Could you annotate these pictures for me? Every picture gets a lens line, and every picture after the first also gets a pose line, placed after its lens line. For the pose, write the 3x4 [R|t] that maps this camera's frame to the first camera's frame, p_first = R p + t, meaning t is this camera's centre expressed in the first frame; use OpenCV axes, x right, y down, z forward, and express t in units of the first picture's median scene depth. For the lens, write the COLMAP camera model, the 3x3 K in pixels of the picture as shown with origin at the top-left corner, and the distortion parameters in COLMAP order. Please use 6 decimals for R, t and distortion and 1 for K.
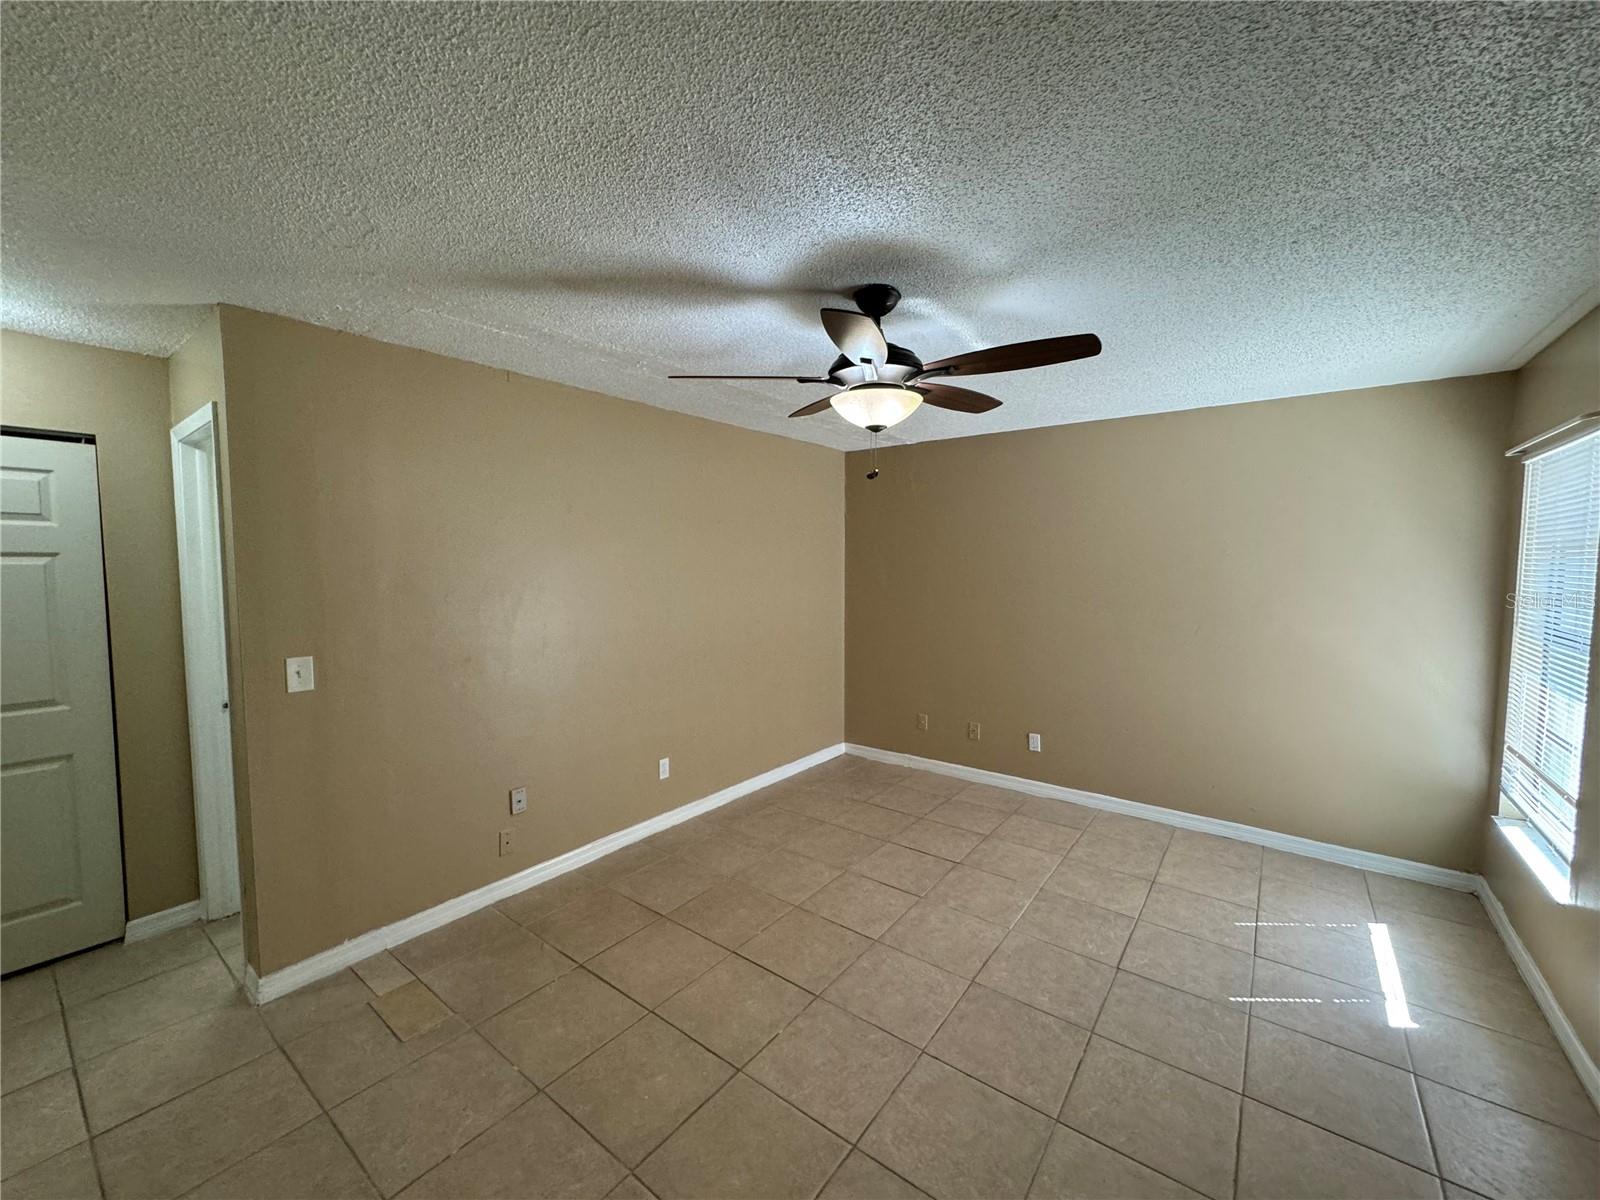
lens RADIAL K [[638.9, 0, 796.6], [0, 638.9, 599.8], [0, 0, 1]] dist [0.000976, 0.000057]
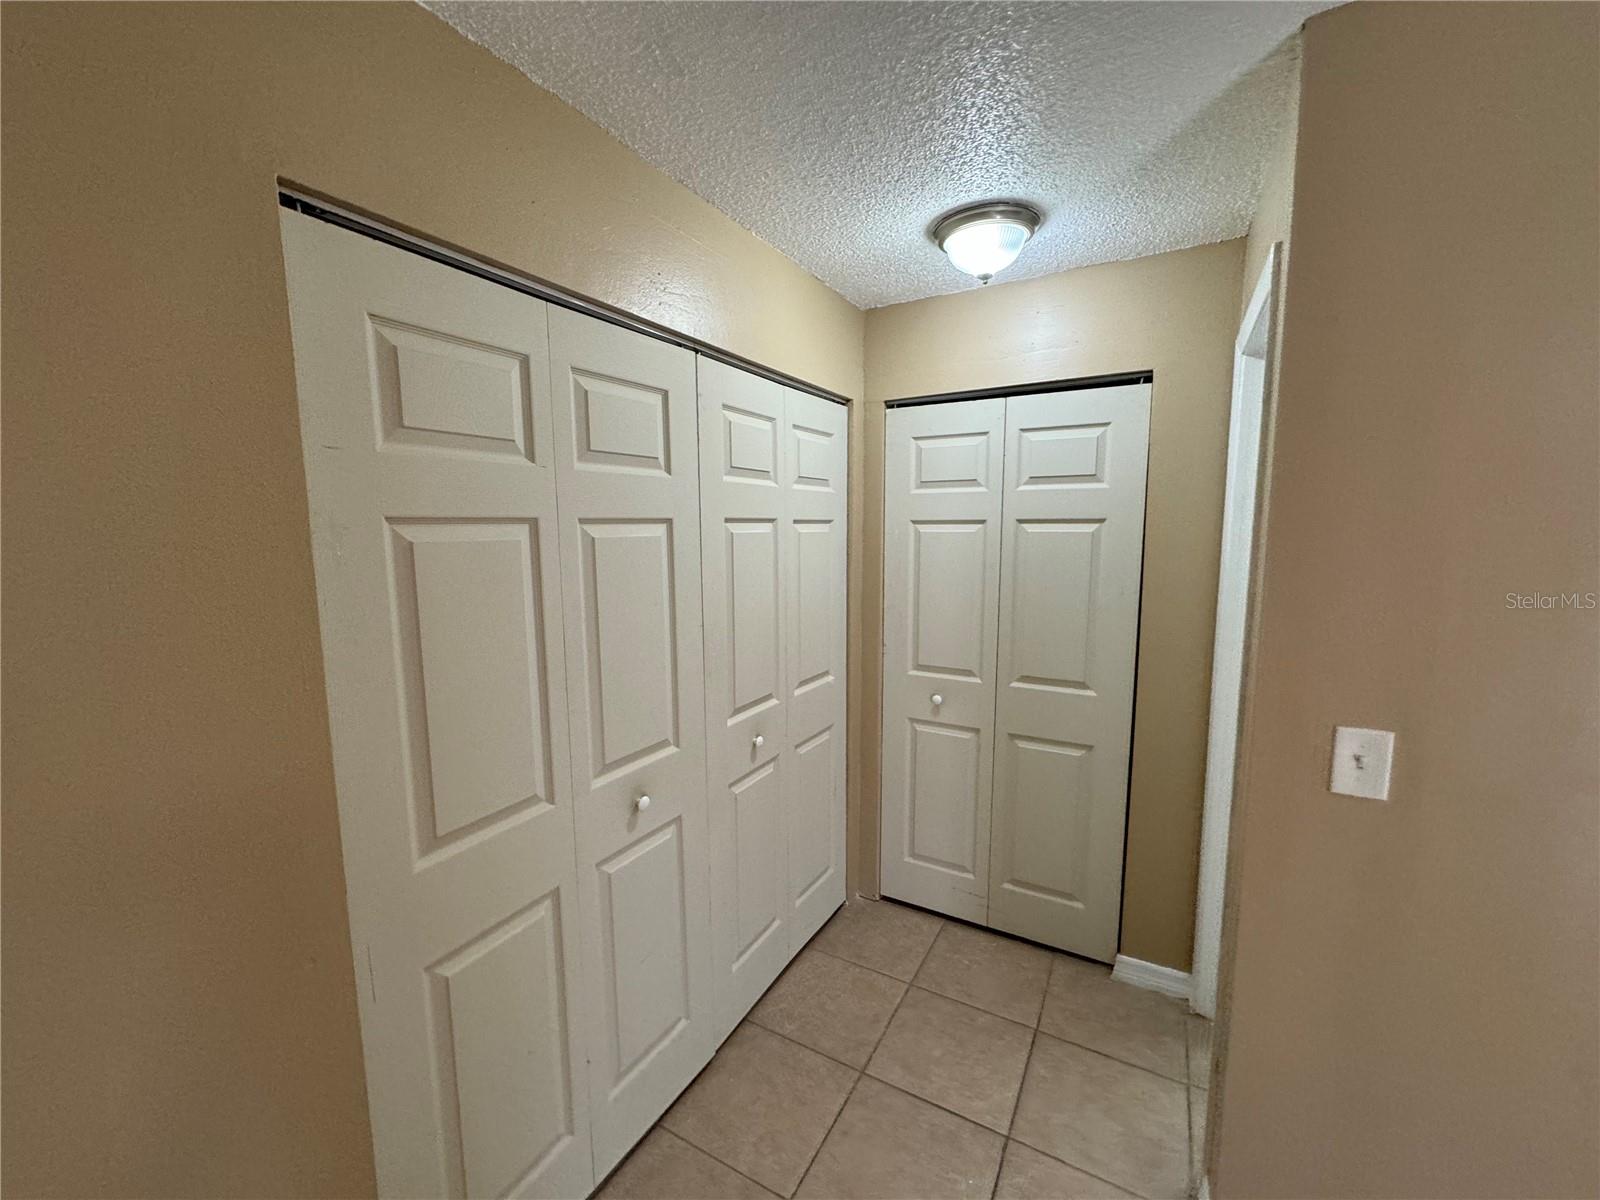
lens RADIAL K [[638.9, 0, 797.1], [0, 638.9, 600.3], [0, 0, 1]] dist [0.000976, 0.000057]
pose [[0.141445, 0.122177, -0.982378, -0.347766], [-0.055122, 0.991787, 0.115411, -0.040576], [0.988410, 0.037826, 0.147018, 0.464236]]
